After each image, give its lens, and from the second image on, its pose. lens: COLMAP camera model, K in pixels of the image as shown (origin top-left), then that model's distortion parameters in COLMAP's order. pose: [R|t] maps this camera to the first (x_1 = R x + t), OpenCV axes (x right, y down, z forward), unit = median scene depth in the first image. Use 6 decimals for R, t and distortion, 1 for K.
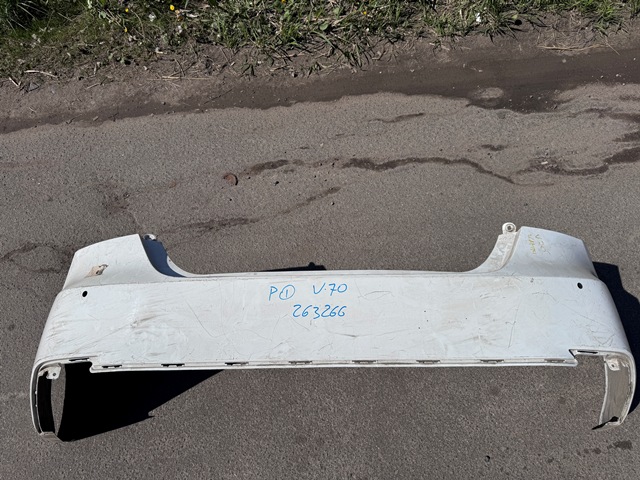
lens RADIAL K [[450.9, 0, 319.3], [0, 450.9, 240.6], [0, 0, 1]] dist [0.003200, -0.015392]
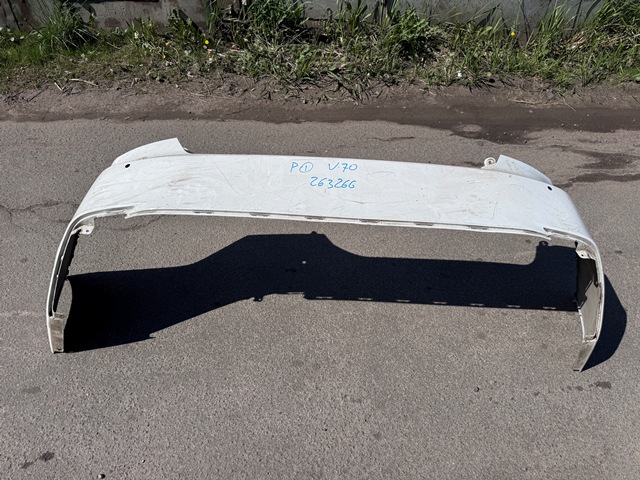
lens RADIAL K [[450.9, 0, 324.5], [0, 450.9, 239.0], [0, 0, 1]] dist [0.003200, -0.015392]
pose [[0.996676, 0.071149, 0.039676, -0.029764], [-0.058970, 0.966142, -0.251181, 0.305293], [-0.056204, 0.248006, 0.967127, -0.050235]]
